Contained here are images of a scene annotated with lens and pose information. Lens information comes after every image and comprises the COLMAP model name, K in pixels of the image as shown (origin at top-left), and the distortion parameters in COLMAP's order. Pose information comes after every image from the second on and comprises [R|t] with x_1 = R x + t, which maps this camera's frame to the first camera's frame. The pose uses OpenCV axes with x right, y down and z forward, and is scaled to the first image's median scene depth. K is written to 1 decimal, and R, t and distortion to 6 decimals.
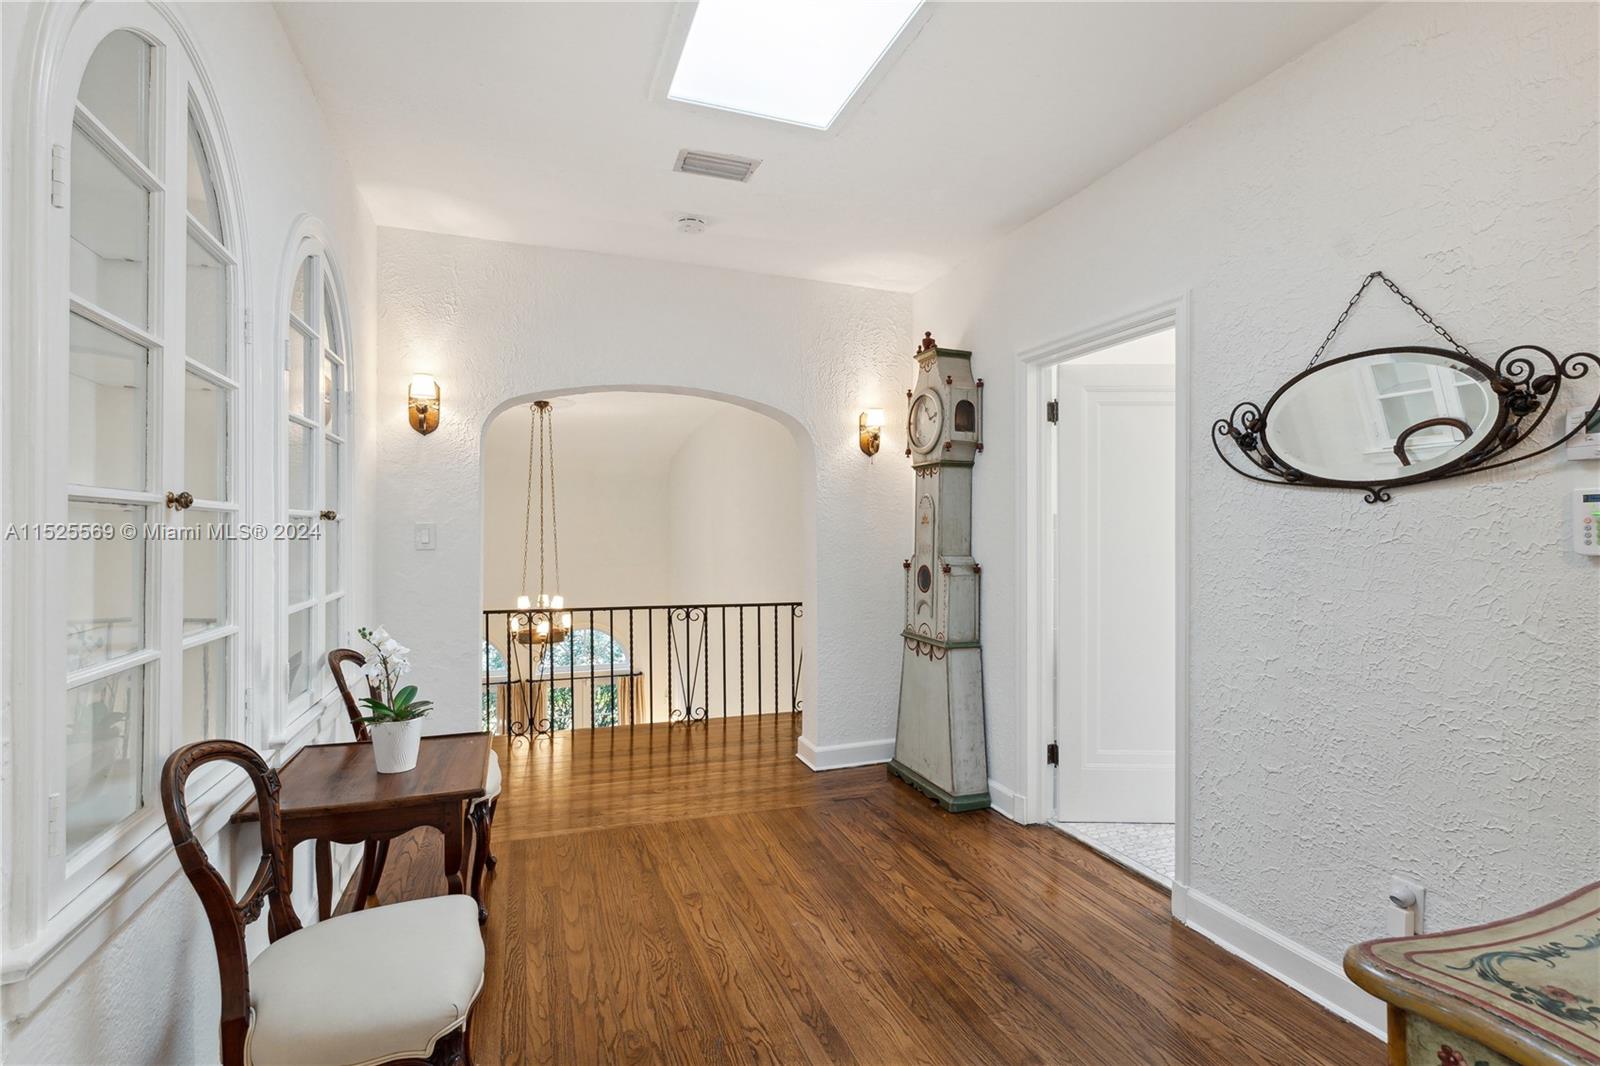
lens RADIAL K [[779.5, 0, 808.7], [0, 779.5, 509.5], [0, 0, 1]] dist [0.002018, 0.000047]
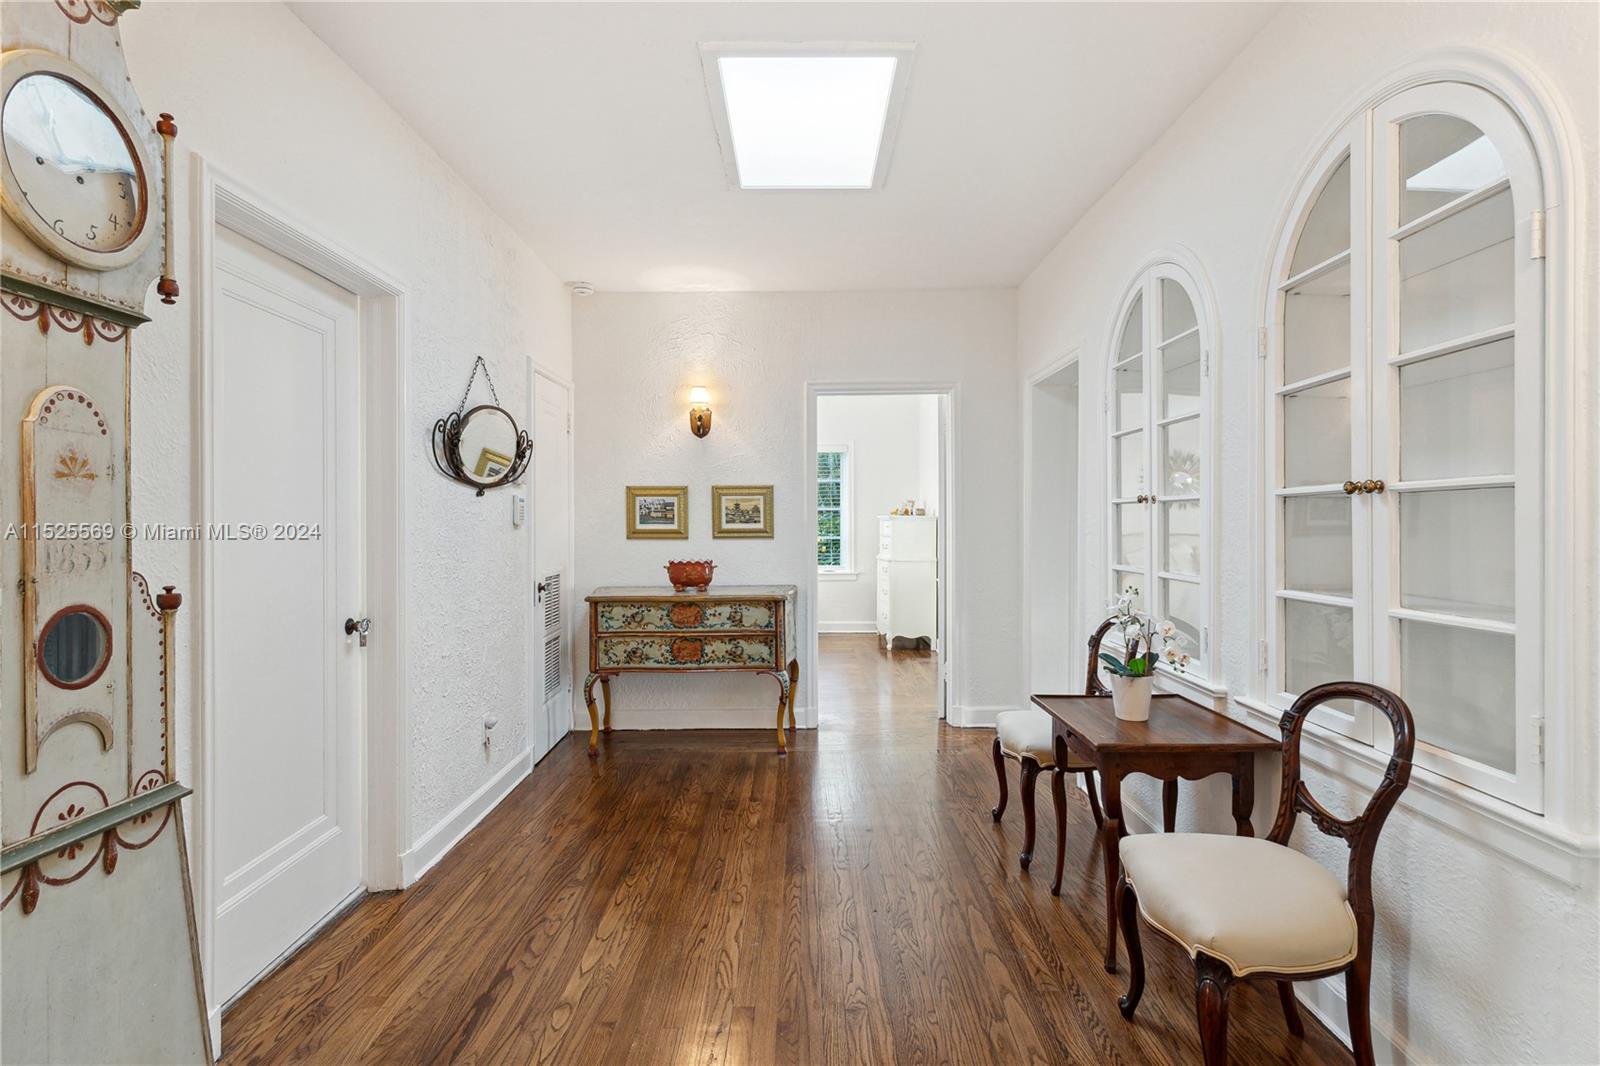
lens RADIAL K [[779.5, 0, 808.7], [0, 779.5, 509.5], [0, 0, 1]] dist [0.002018, 0.000047]
pose [[-0.940892, 0.005389, 0.338664, -0.325743], [-0.008623, 0.999168, -0.039856, 0.054008], [-0.338597, -0.040421, -0.940063, 1.564189]]
